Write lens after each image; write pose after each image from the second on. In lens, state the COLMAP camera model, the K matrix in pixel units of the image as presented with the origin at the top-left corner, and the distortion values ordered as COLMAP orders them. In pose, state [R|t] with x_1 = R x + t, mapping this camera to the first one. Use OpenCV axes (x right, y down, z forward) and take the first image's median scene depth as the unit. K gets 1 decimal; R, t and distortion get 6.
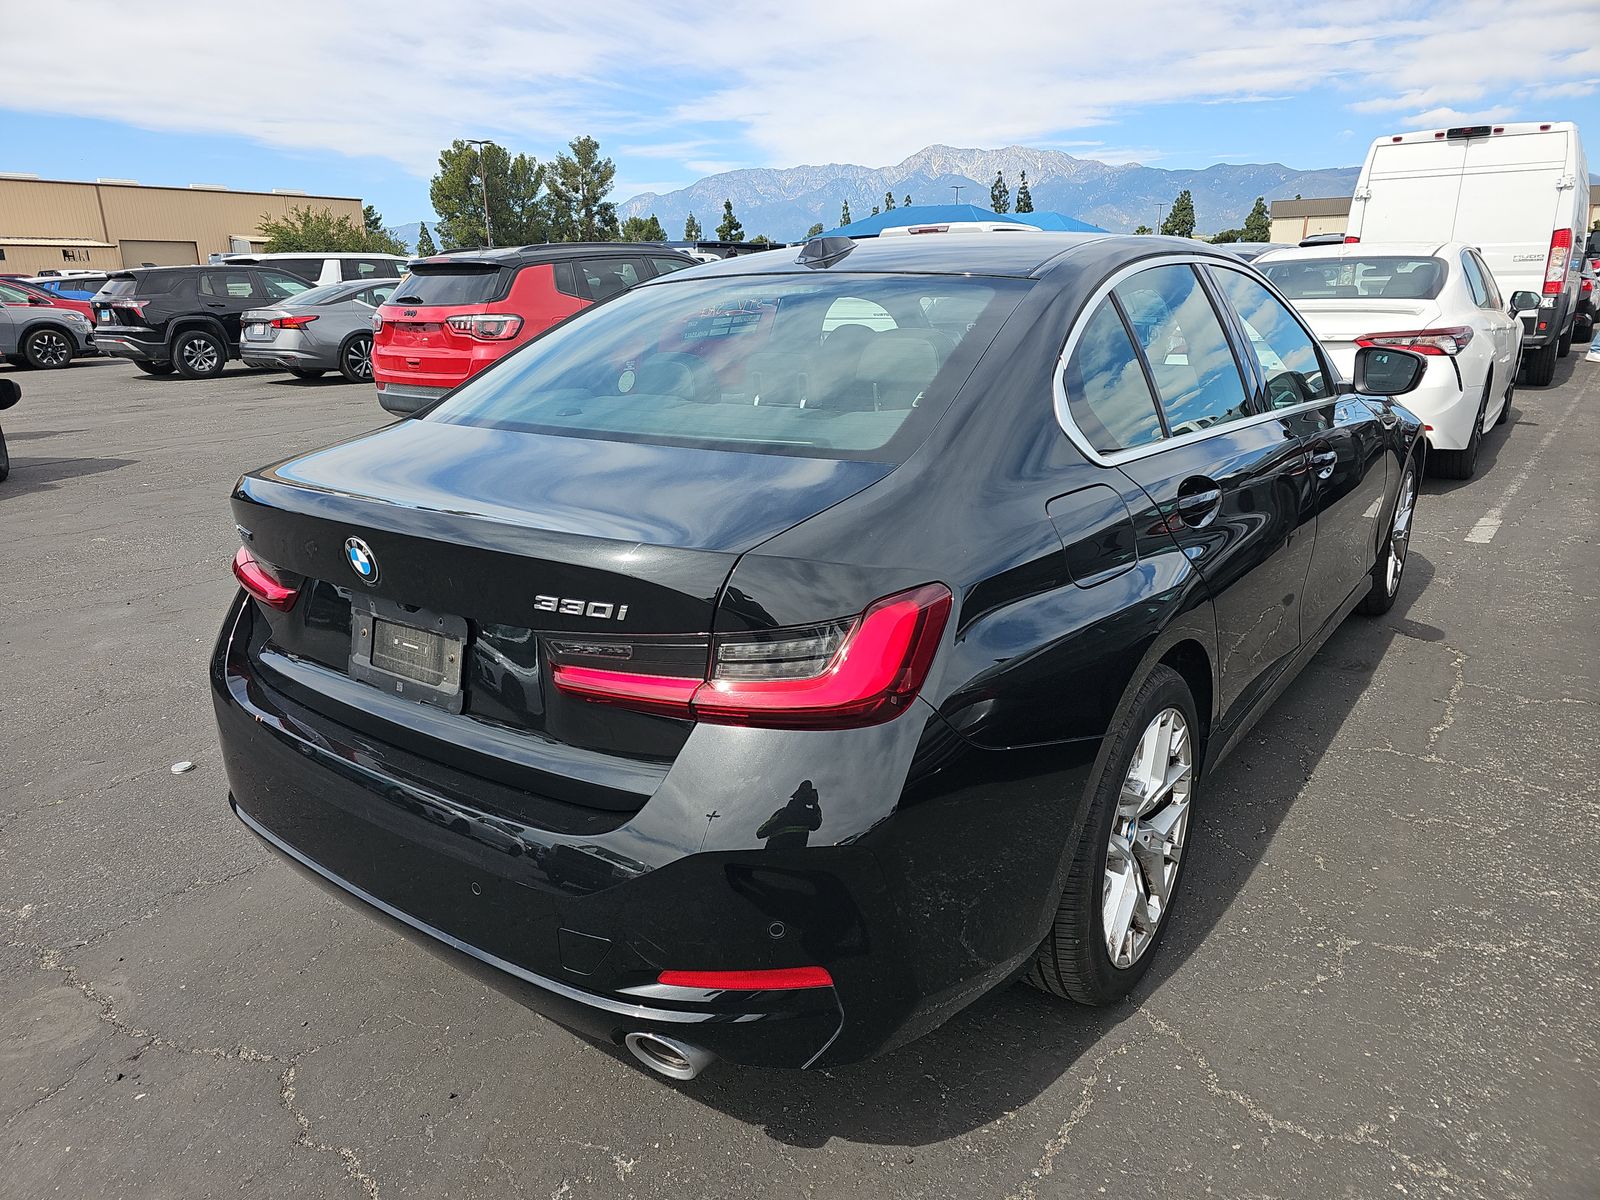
lens RADIAL K [[1055.1, 0, 765.2], [0, 1055.1, 596.3], [0, 0, 1]] dist [0.046420, -0.029349]
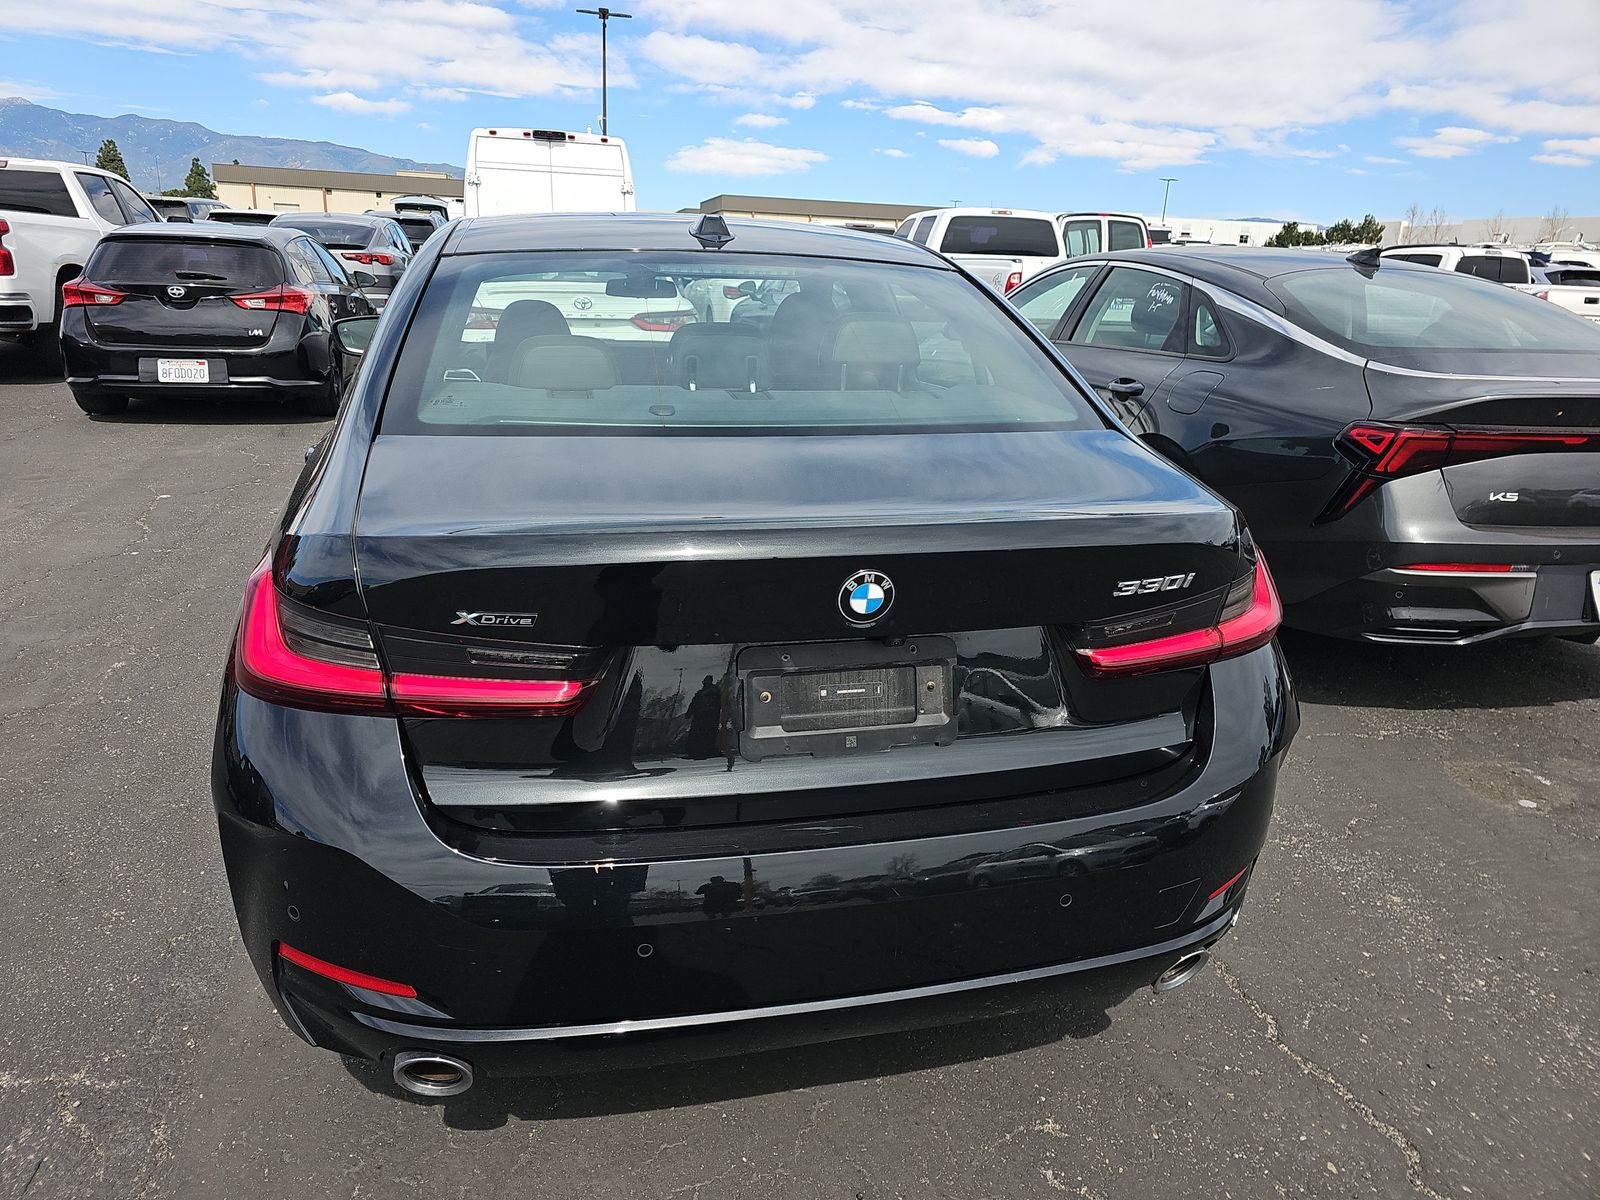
lens RADIAL K [[1095.2, 0, 750.3], [0, 1095.2, 586.5], [0, 0, 1]] dist [0.057250, -0.054507]
pose [[0.633246, -0.185028, 0.751508, -0.193603], [0.177440, 0.979847, 0.091730, -0.024657], [-0.753336, 0.075260, 0.653315, 0.089797]]
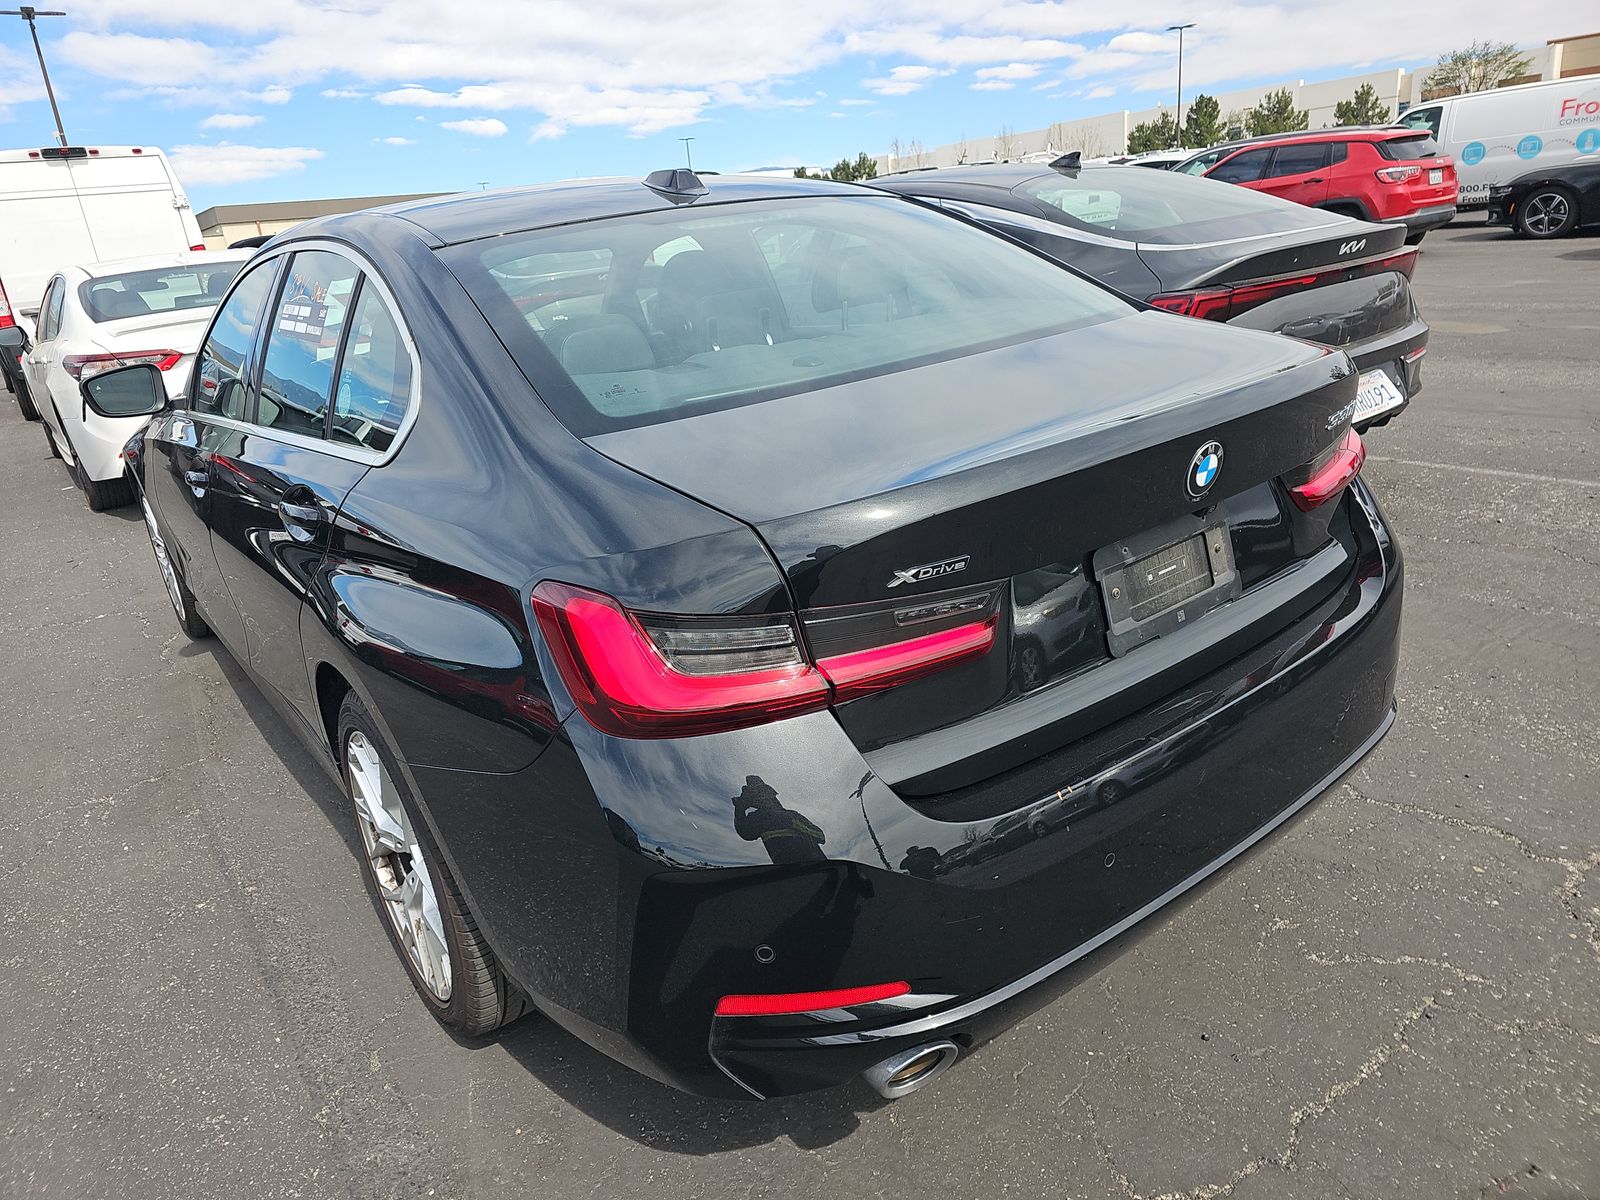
lens RADIAL K [[1115.5, 0, 762.0], [0, 1115.5, 599.0], [0, 0, 1]] dist [0.043434, -0.044742]
pose [[0.258248, -0.317713, 0.912341, -0.241605], [0.367093, 0.905813, 0.211529, -0.047789], [-0.893616, 0.280287, 0.350555, 0.184120]]
